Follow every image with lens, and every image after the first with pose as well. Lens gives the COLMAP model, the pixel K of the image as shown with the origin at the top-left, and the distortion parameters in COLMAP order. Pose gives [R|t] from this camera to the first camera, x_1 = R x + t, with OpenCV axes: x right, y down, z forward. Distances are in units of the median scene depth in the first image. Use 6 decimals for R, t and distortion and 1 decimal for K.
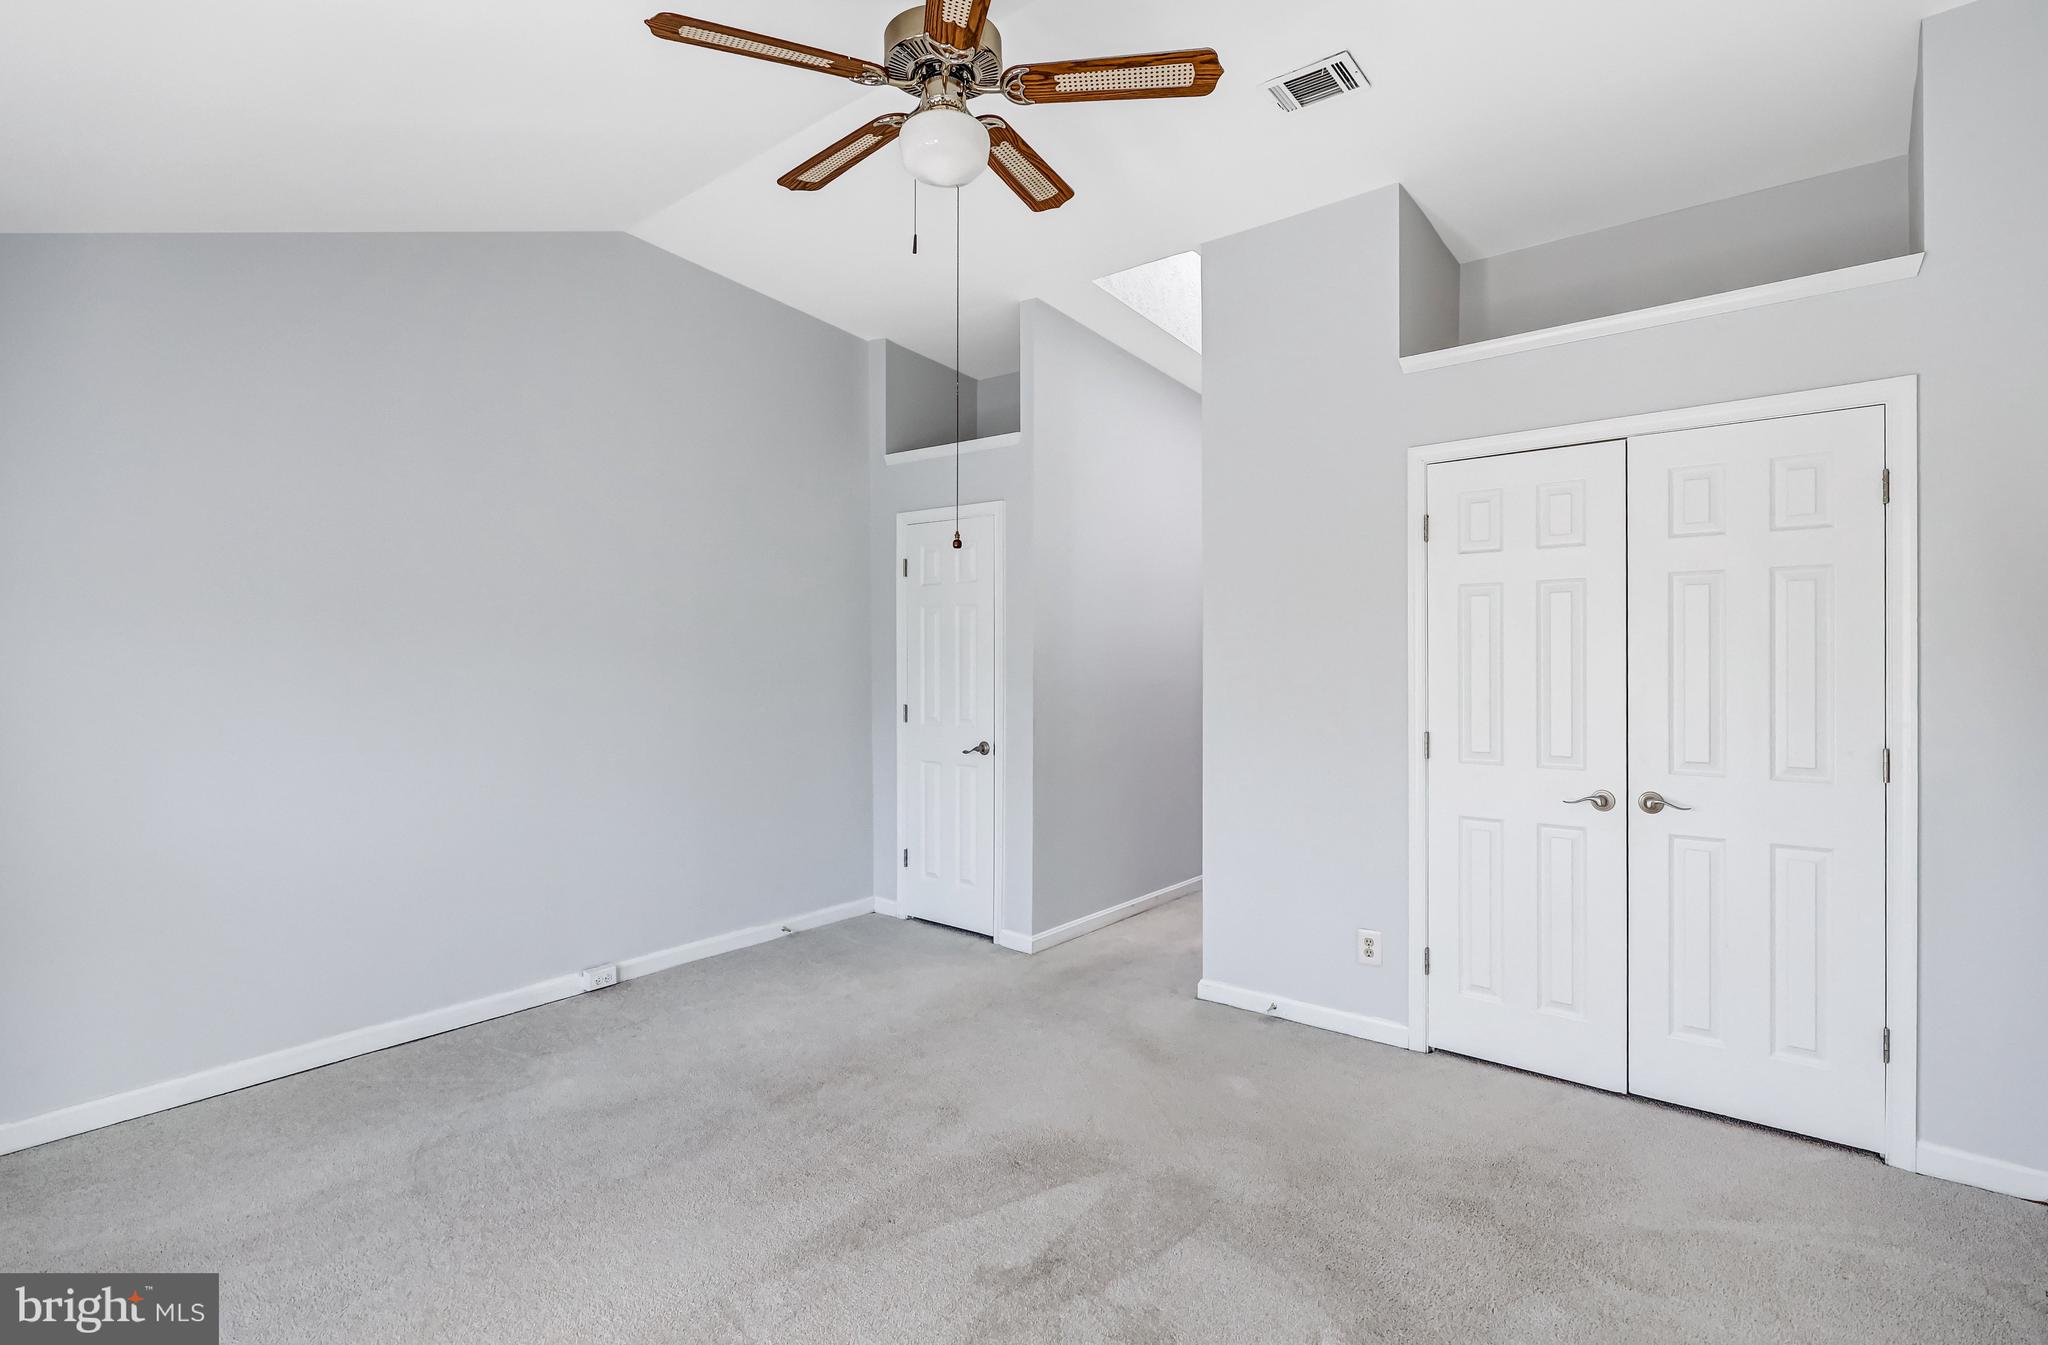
lens RADIAL K [[992.1, 0, 1025.1], [0, 992.1, 655.8], [0, 0, 1]] dist [0.000539, -0.000084]
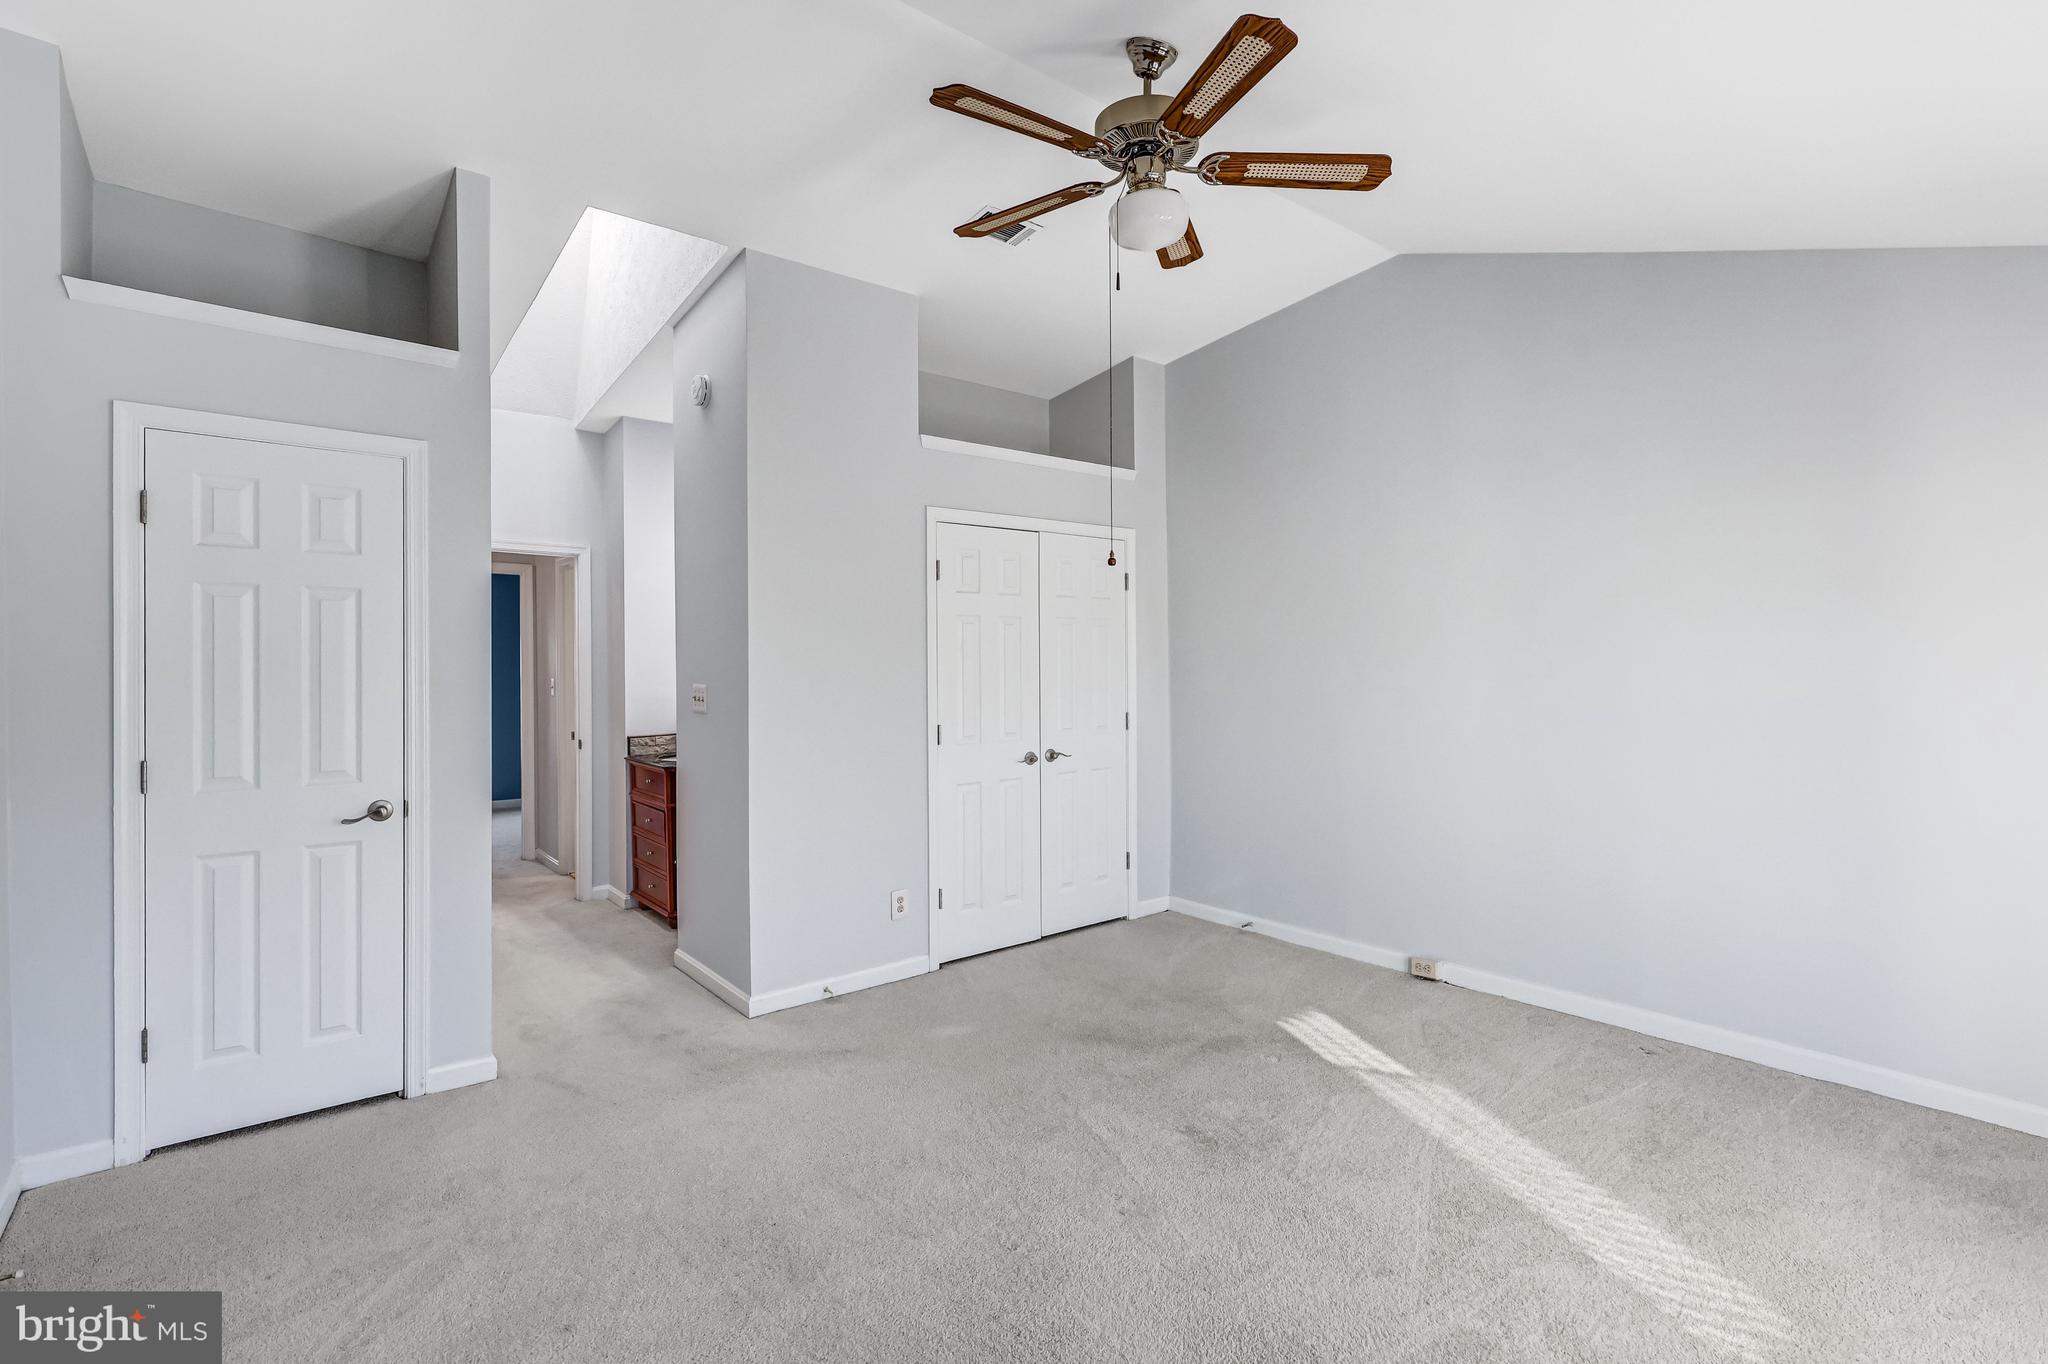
lens RADIAL K [[965.5, 0, 1023.5], [0, 965.5, 668.3], [0, 0, 1]] dist [-0.001301, -0.000082]
pose [[0.187928, 0.000709, 0.982183, -0.928250], [0.011168, 0.999934, -0.002858, 0.007511], [-0.982119, 0.011506, 0.187908, 0.721765]]
